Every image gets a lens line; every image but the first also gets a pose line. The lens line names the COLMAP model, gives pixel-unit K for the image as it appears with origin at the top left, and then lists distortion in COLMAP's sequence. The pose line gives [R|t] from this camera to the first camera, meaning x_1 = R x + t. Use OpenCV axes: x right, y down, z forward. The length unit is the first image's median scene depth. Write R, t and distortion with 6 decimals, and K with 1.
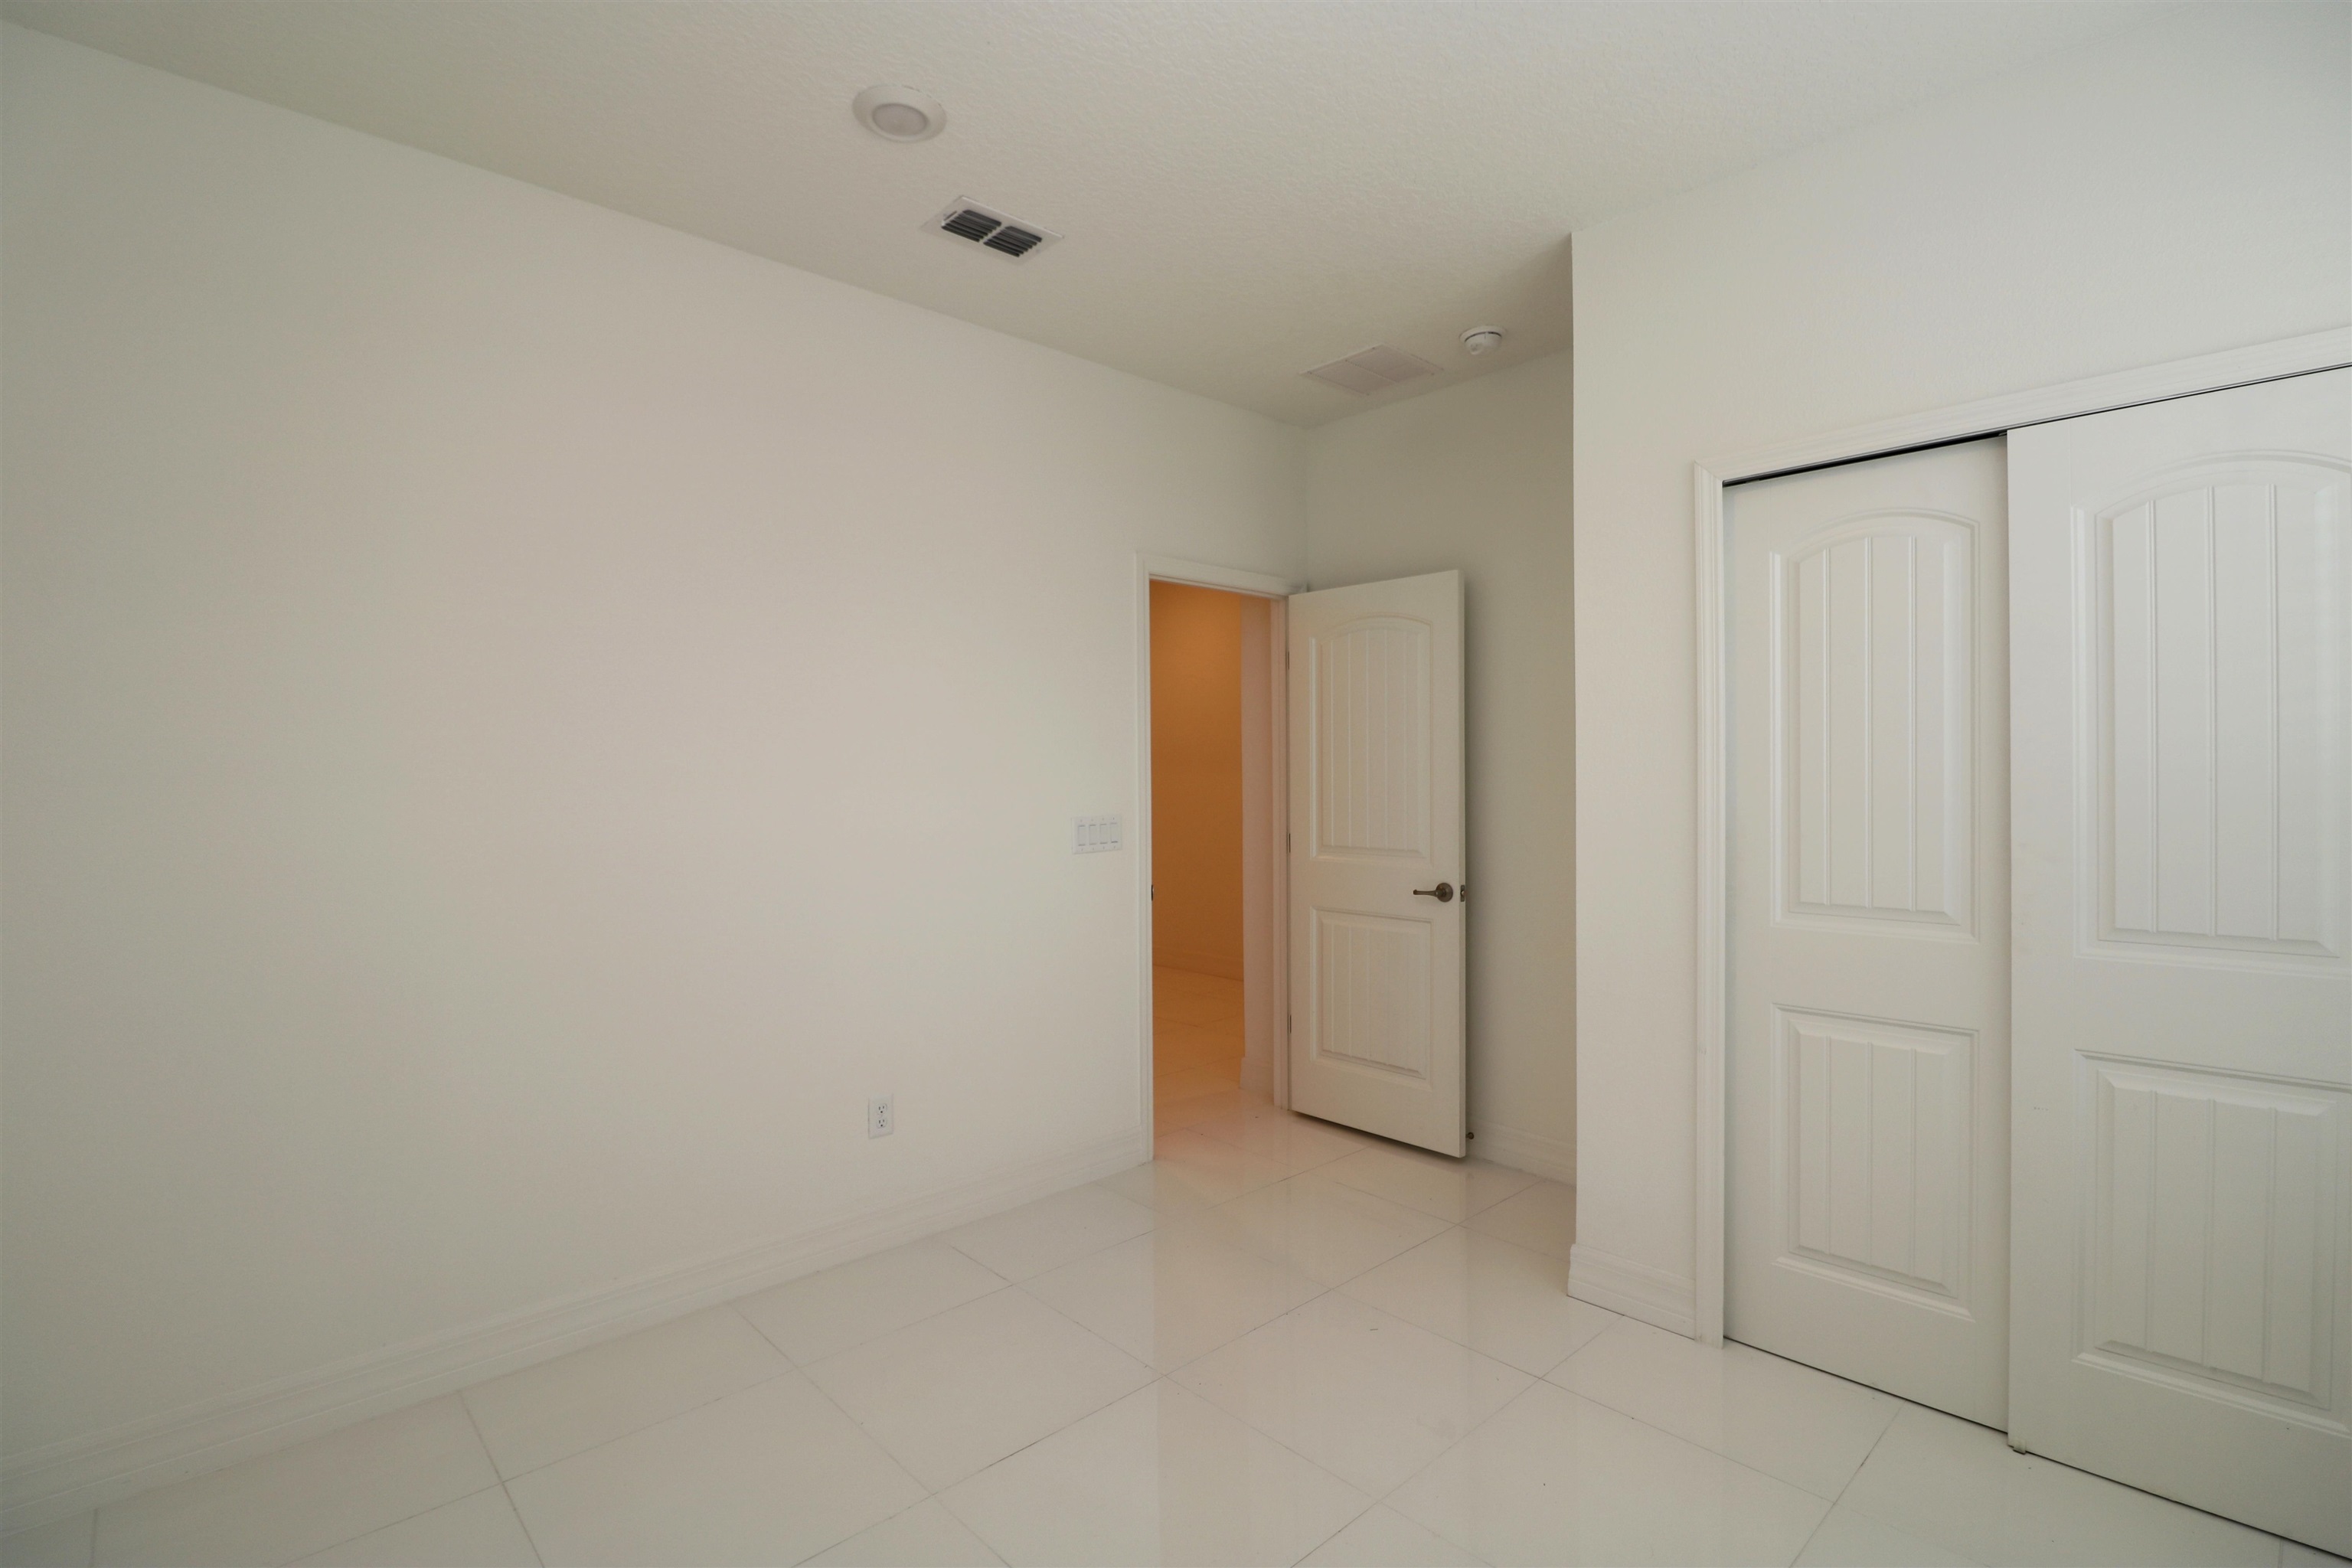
lens RADIAL K [[1087.1, 0, 1180.2], [0, 1087.1, 789.0], [0, 0, 1]] dist [-0.003601, -0.011536]
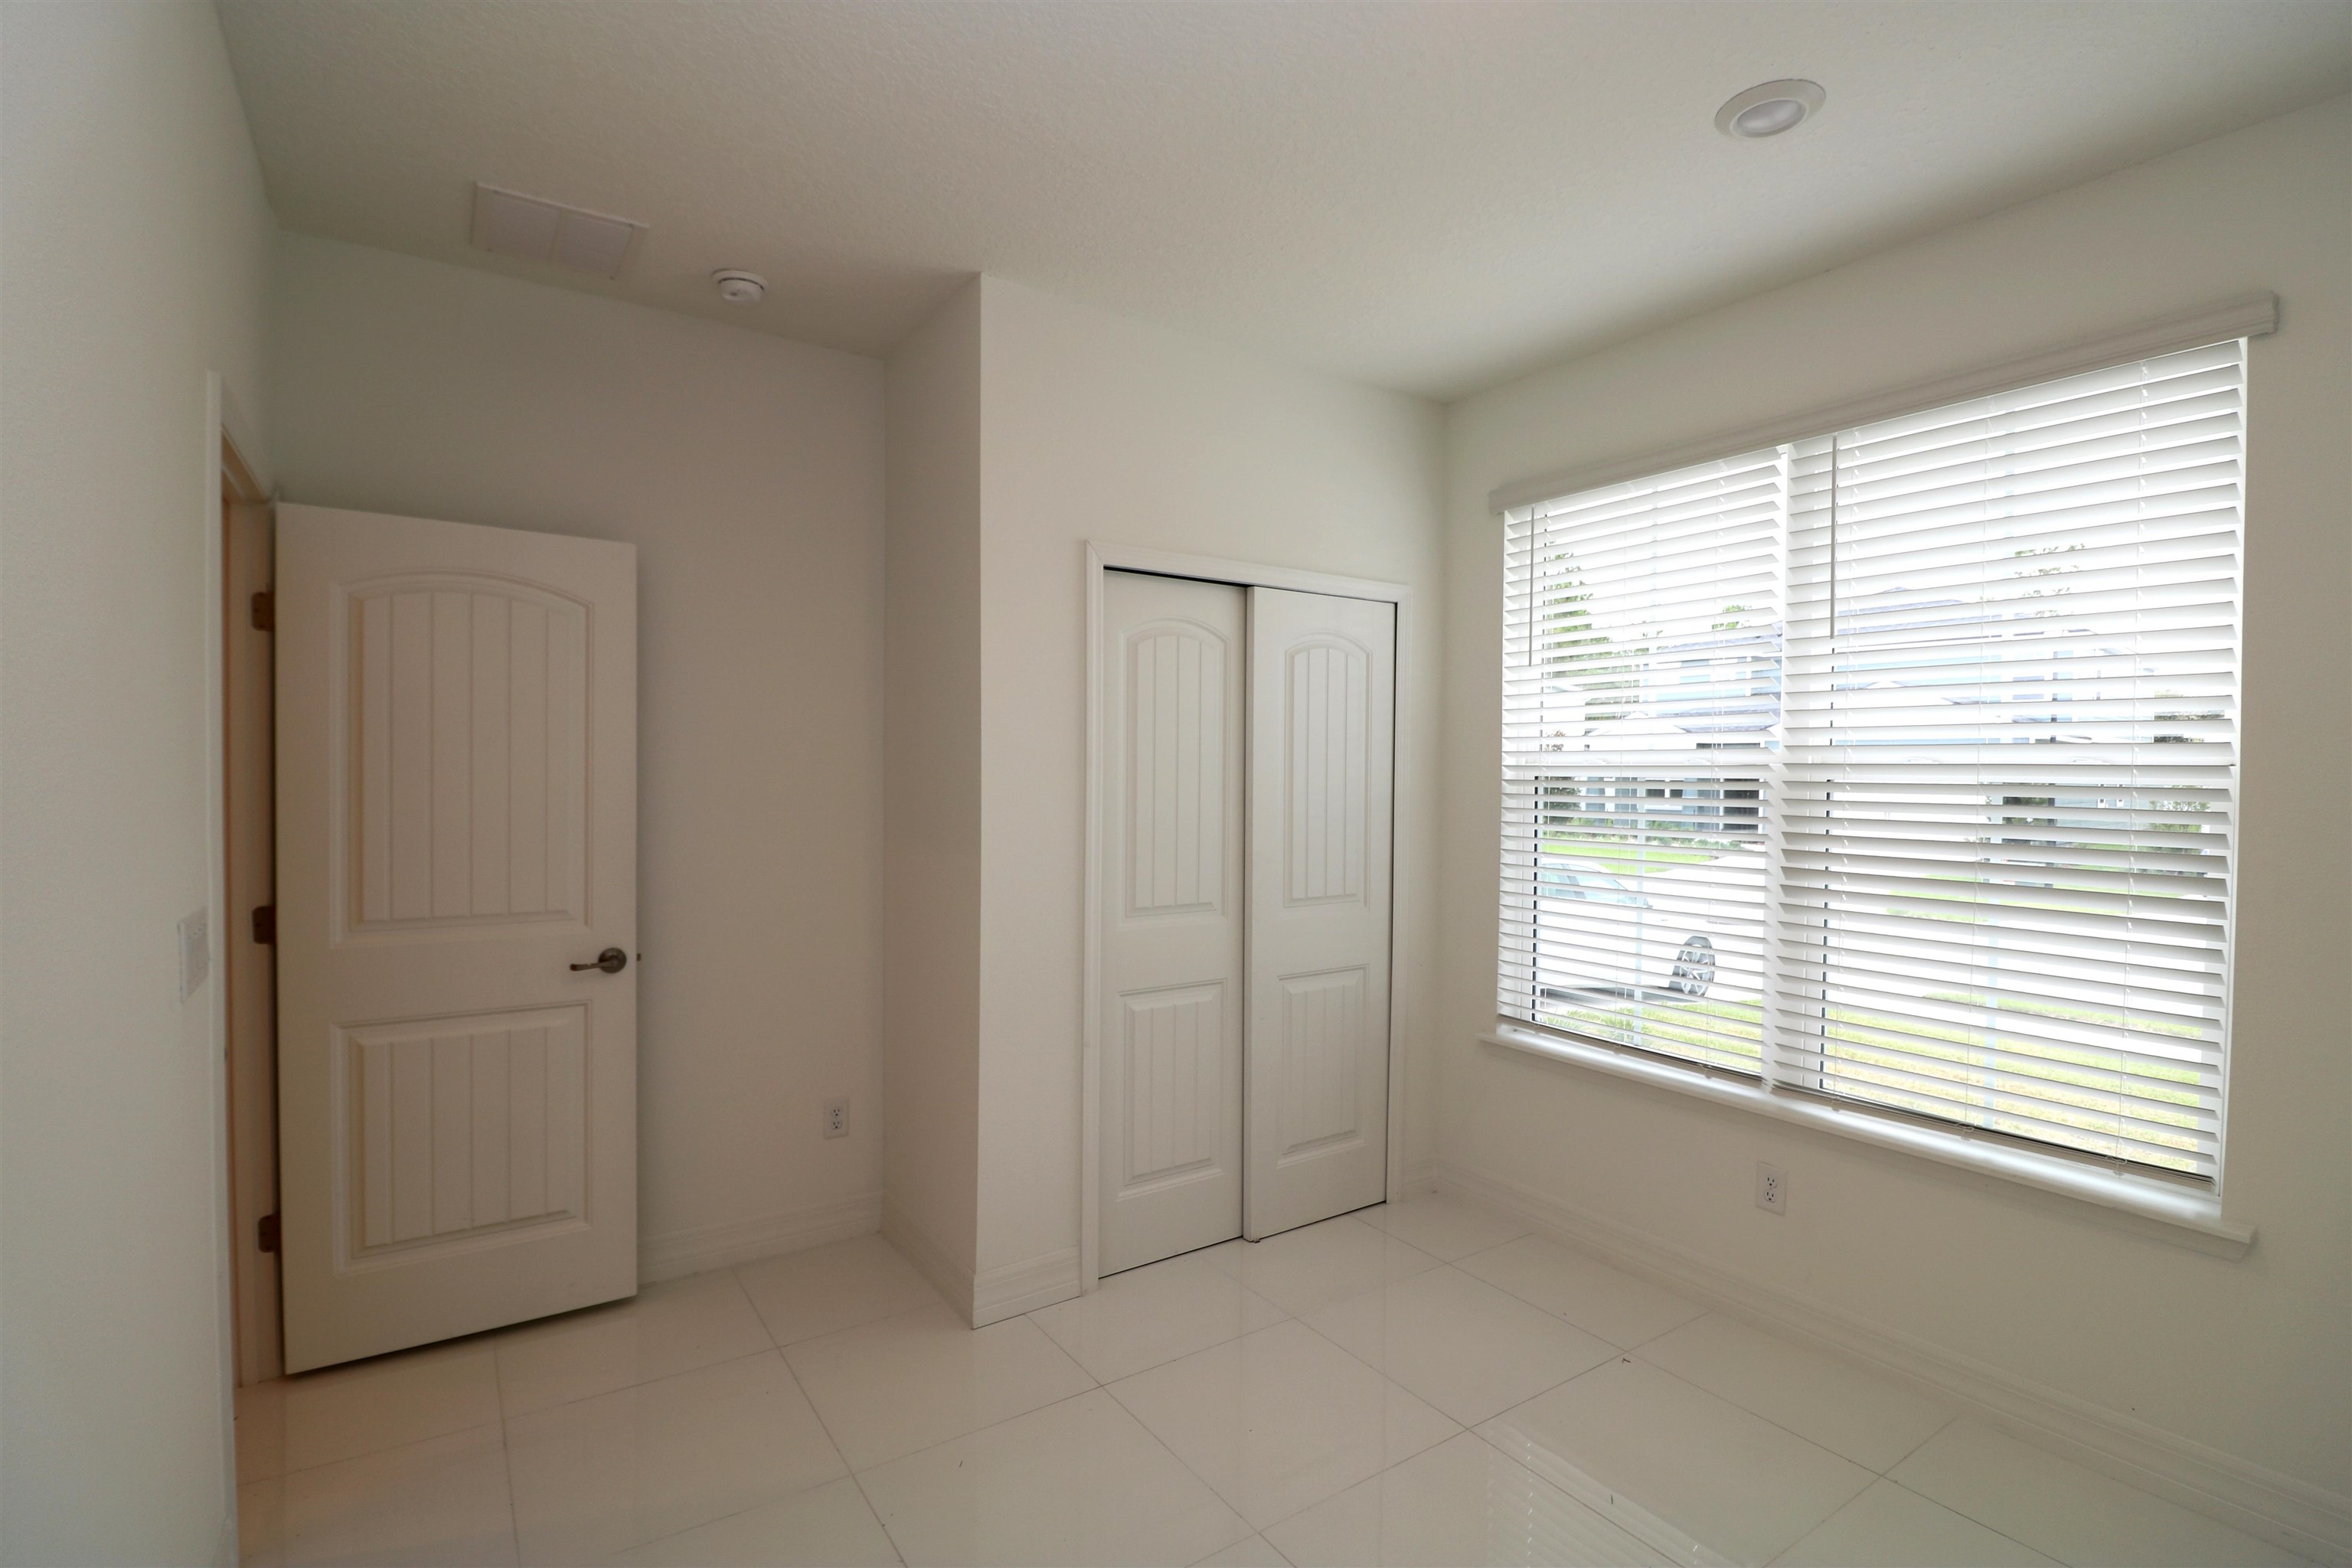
lens RADIAL K [[1087.1, 0, 1180.2], [0, 1087.1, 789.0], [0, 0, 1]] dist [-0.003601, -0.011536]
pose [[0.153412, -0.002855, 0.988158, -0.658255], [0.004392, 0.999988, 0.002207, -0.037081], [-0.988153, 0.004002, 0.153423, 0.715302]]
